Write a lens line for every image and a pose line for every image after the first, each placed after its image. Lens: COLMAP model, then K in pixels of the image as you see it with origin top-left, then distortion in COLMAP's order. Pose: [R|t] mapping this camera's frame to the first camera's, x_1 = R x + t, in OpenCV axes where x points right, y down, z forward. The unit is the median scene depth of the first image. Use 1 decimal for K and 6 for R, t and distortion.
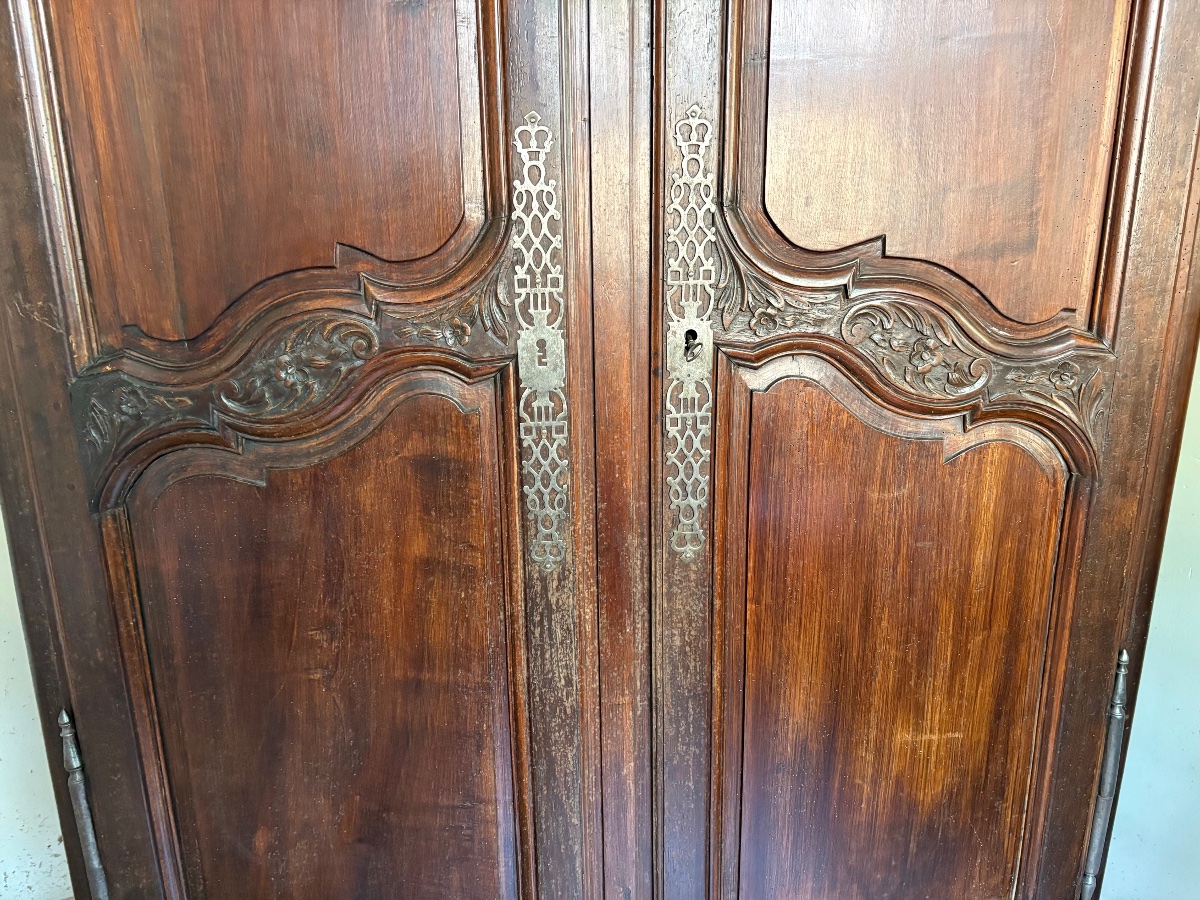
lens RADIAL K [[912.0, 0, 606.2], [0, 912.0, 452.7], [0, 0, 1]] dist [0.047796, -0.048567]
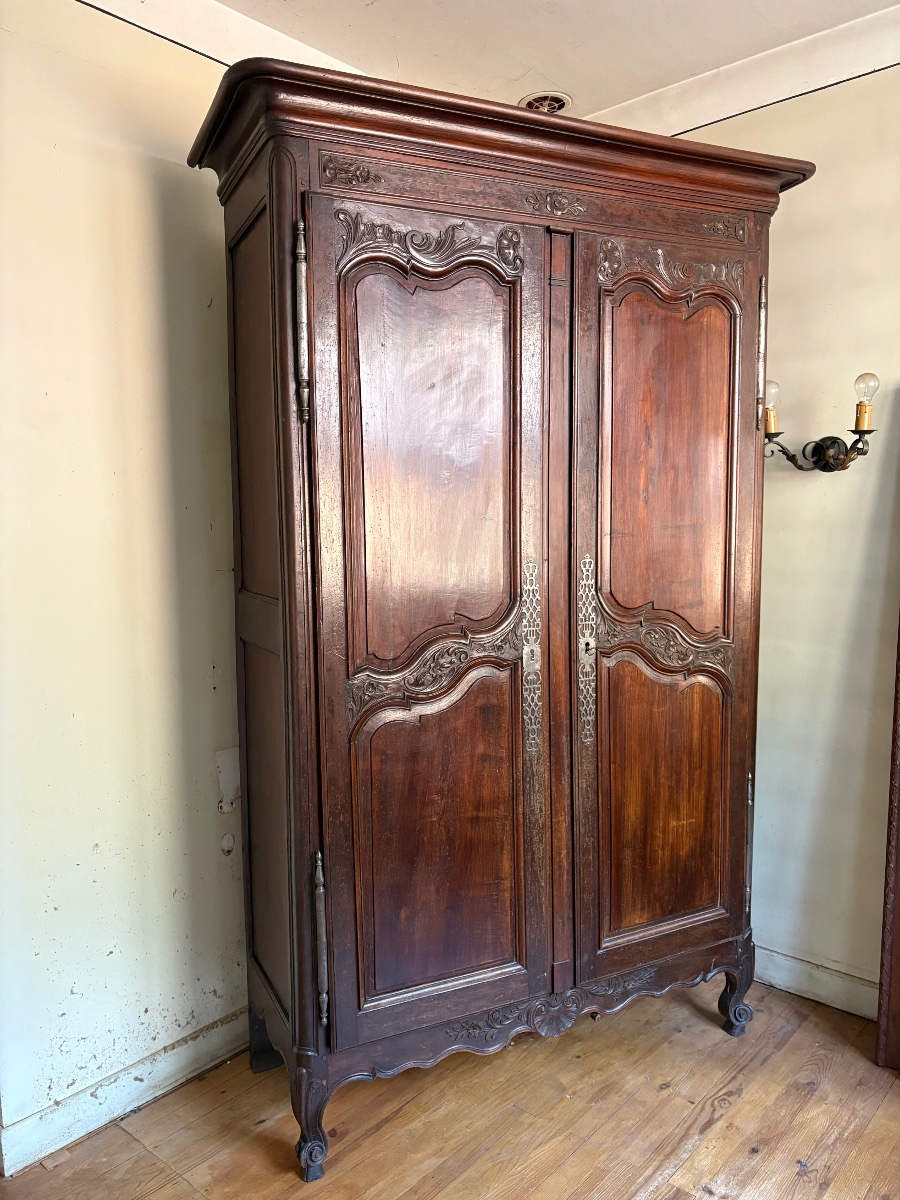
lens RADIAL K [[911.4, 0, 449.4], [0, 911.4, 598.4], [0, 0, 1]] dist [0.061895, -0.078341]
pose [[0.935600, -0.034438, 0.351377, -0.981873], [0.097815, 0.981558, -0.164246, 0.097694], [-0.339241, 0.188038, 0.921714, -0.988440]]
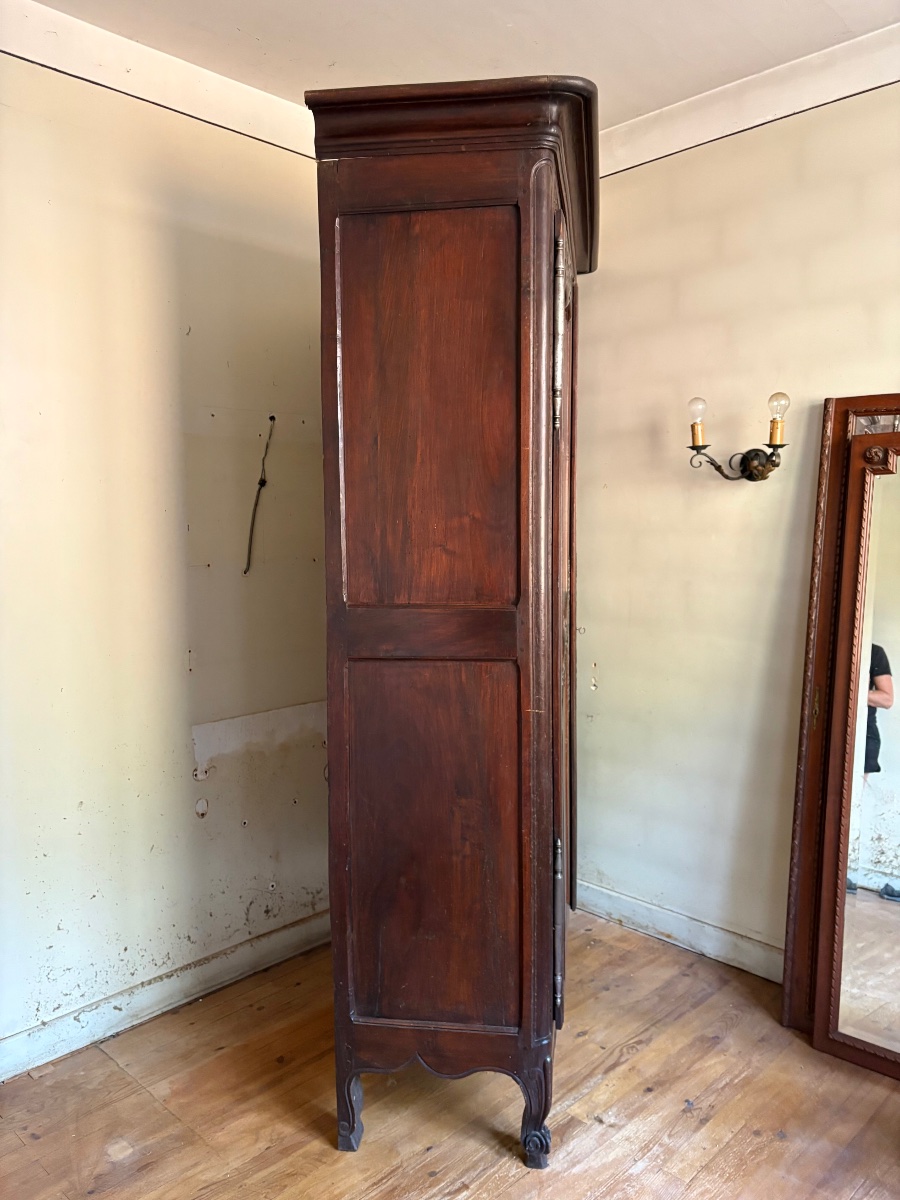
lens RADIAL K [[916.3, 0, 446.6], [0, 916.3, 595.6], [0, 0, 1]] dist [0.038006, -0.035801]
pose [[0.954755, -0.022989, 0.296503, -0.801640], [0.075376, 0.983158, -0.166487, 0.169089], [-0.287682, 0.181303, 0.940409, -1.345723]]
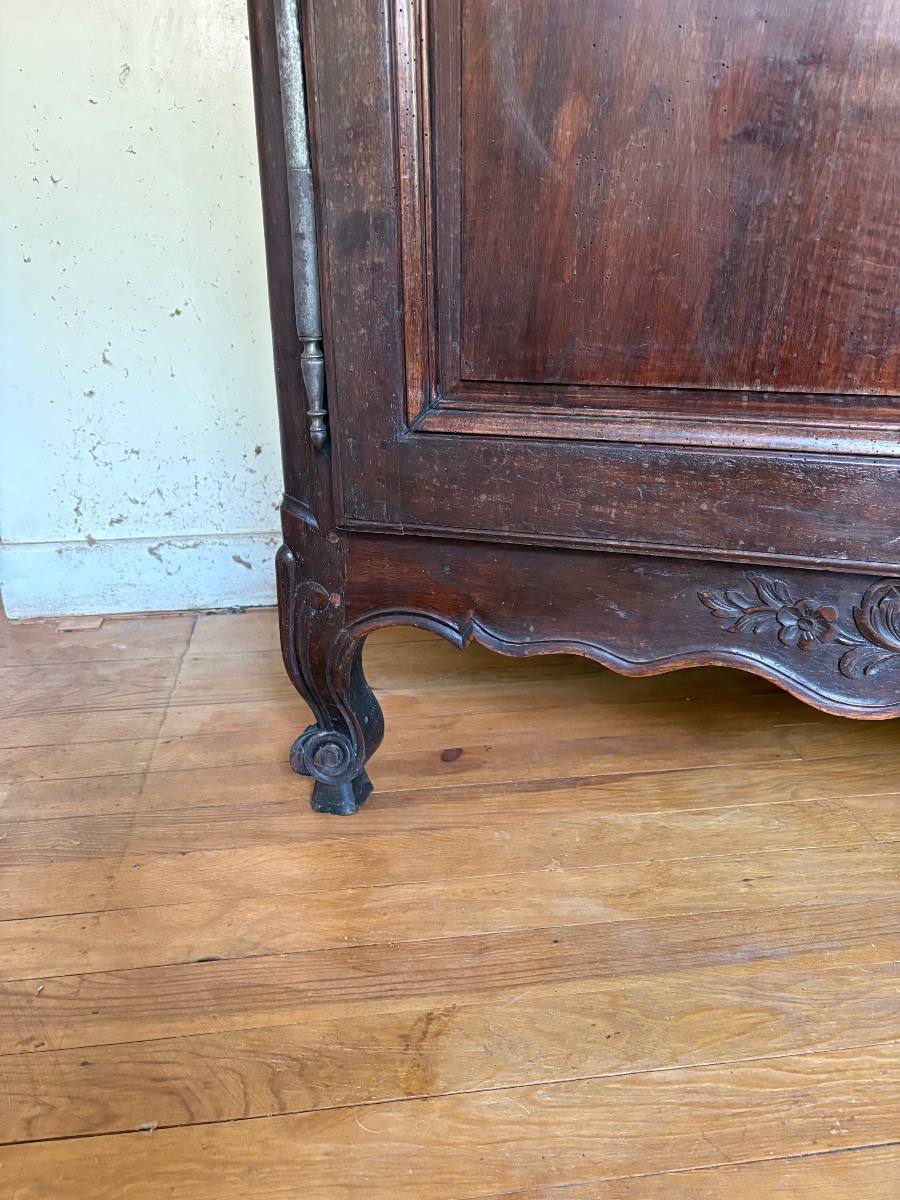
lens RADIAL K [[916.3, 0, 446.6], [0, 916.3, 595.6], [0, 0, 1]] dist [0.038006, -0.035801]
pose [[0.931508, 0.136429, -0.337165, -0.226297], [-0.098600, 0.986994, 0.126966, 0.660113], [0.350102, -0.085026, 0.932845, 0.453414]]
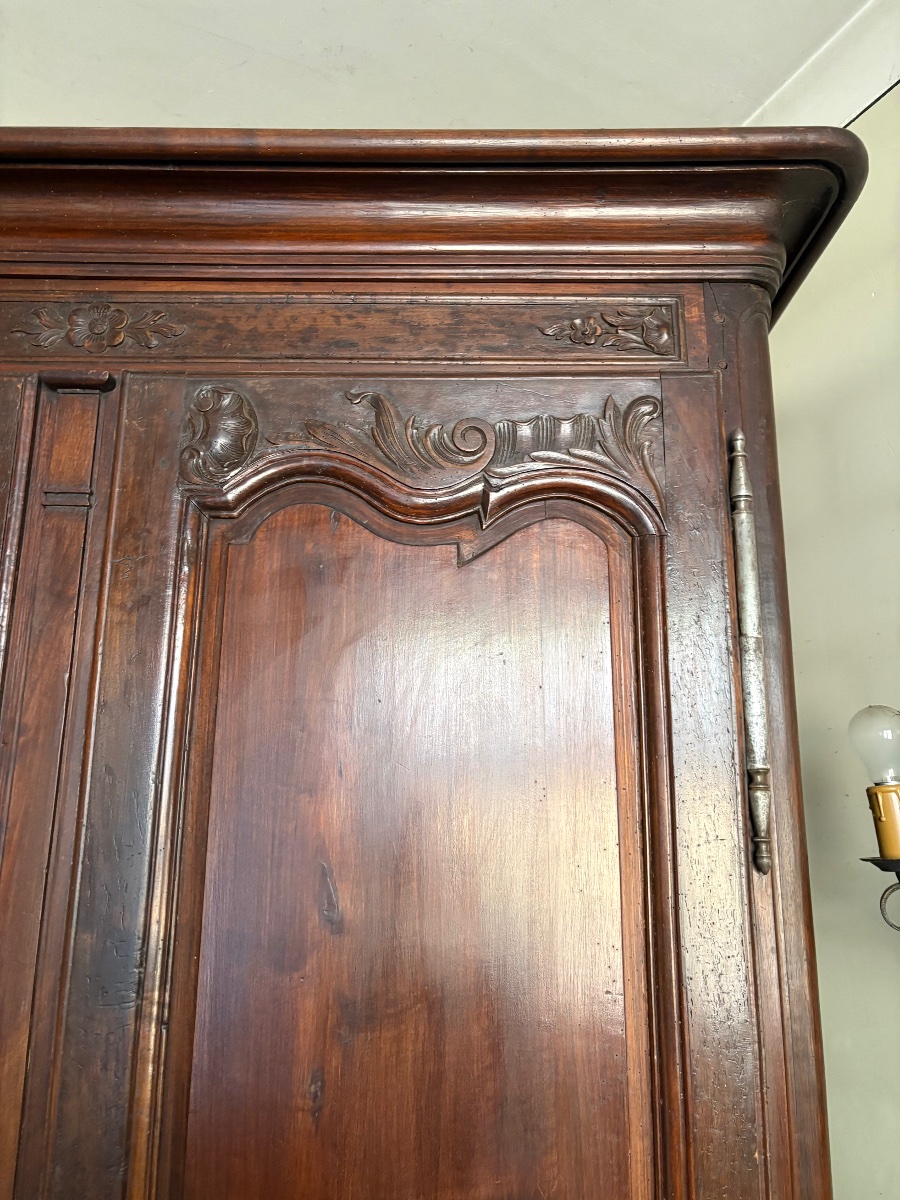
lens RADIAL K [[912.0, 0, 453.1], [0, 912.0, 574.7], [0, 0, 1]] dist [0.047796, -0.048567]
pose [[0.996644, -0.002953, -0.081810, 0.409587], [-0.037390, 0.872604, -0.486995, -0.475799], [0.072825, 0.488420, 0.869565, 0.052843]]
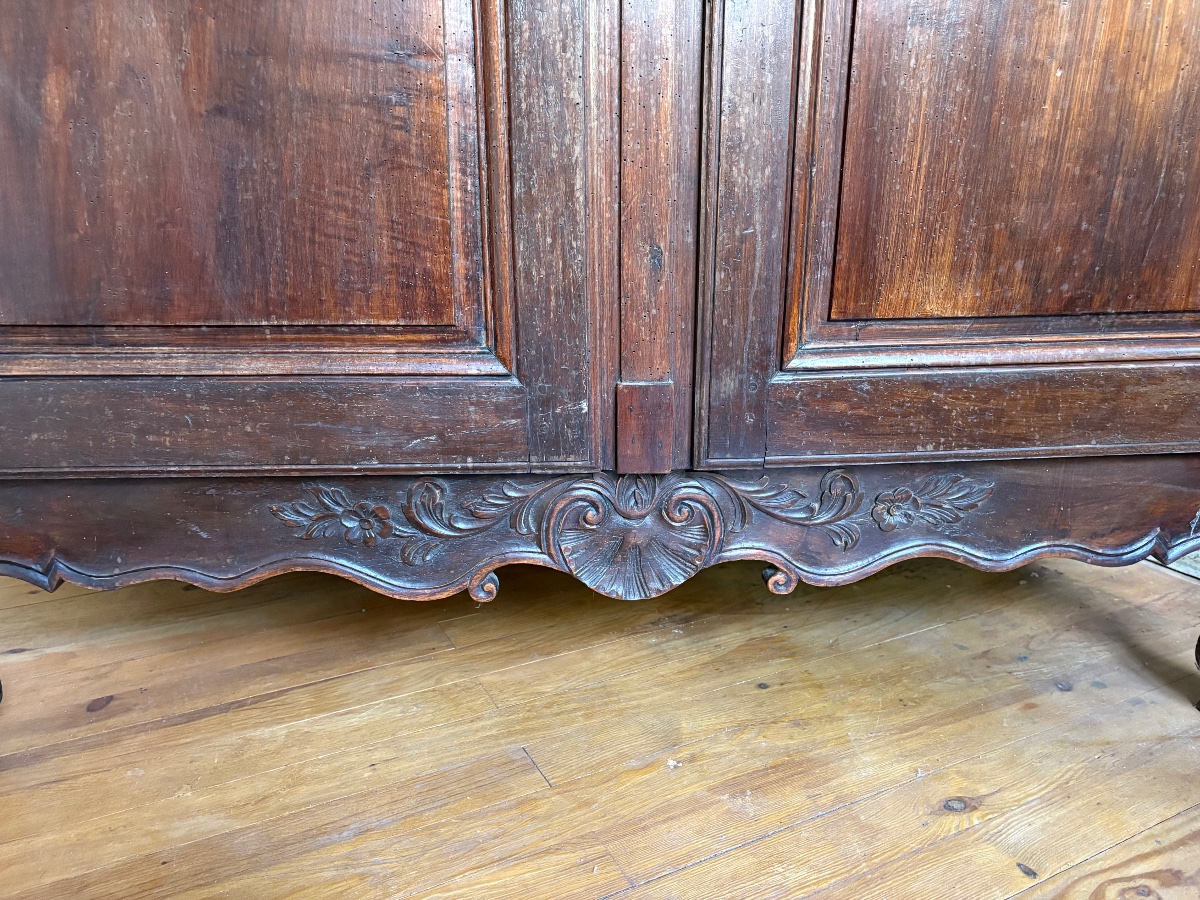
lens RADIAL K [[916.3, 0, 603.1], [0, 916.3, 454.0], [0, 0, 1]] dist [0.038006, -0.035801]
pose [[0.999714, 0.019093, -0.014394, -0.002291], [-0.018744, 0.999537, 0.023965, 0.660013], [0.014845, -0.023689, 0.999609, 0.408990]]
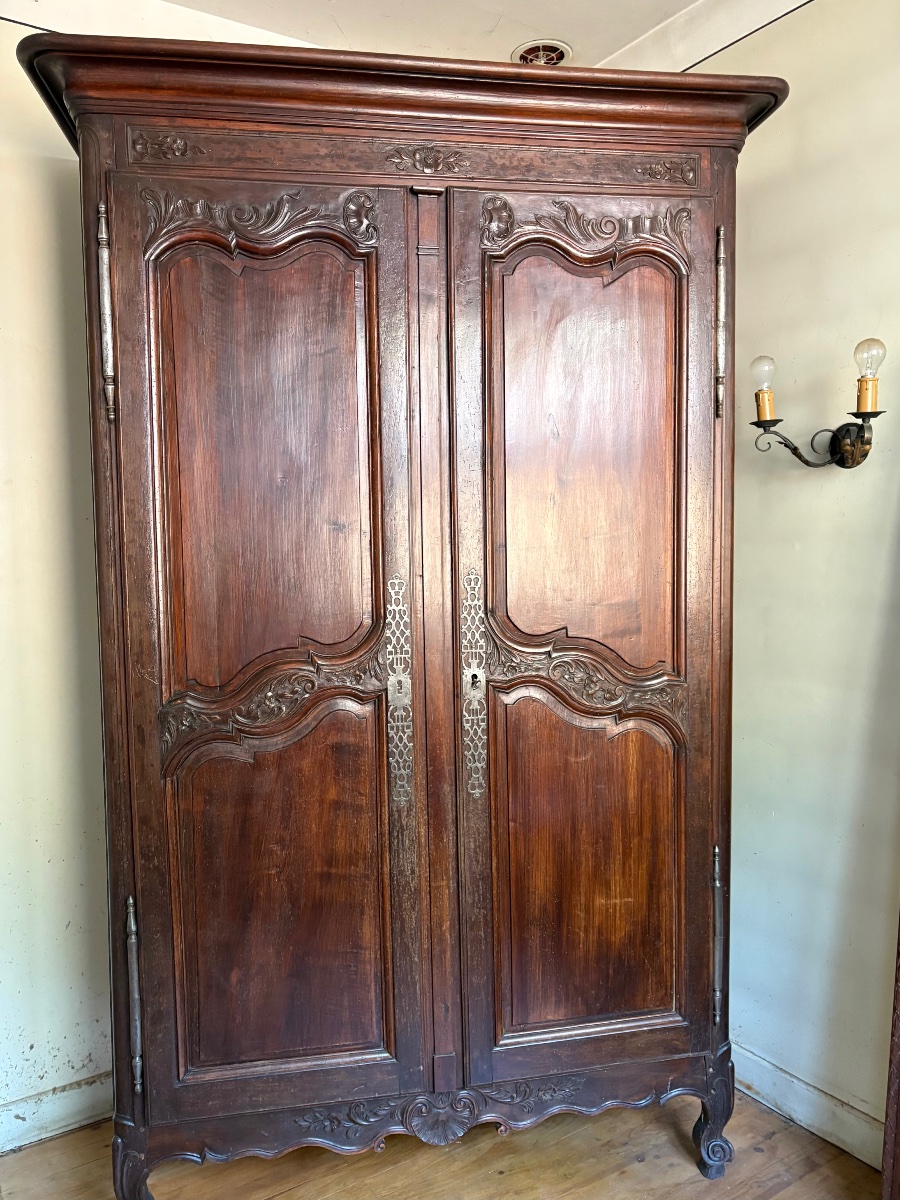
lens RADIAL K [[960.7, 0, 451.1], [0, 960.7, 596.0], [0, 0, 1]] dist [0.062395, -0.072946]
pose [[0.995558, -0.012454, 0.093319, -0.138318], [0.031597, 0.977920, -0.206579, 0.117724], [-0.088686, 0.208610, 0.973969, -0.977995]]
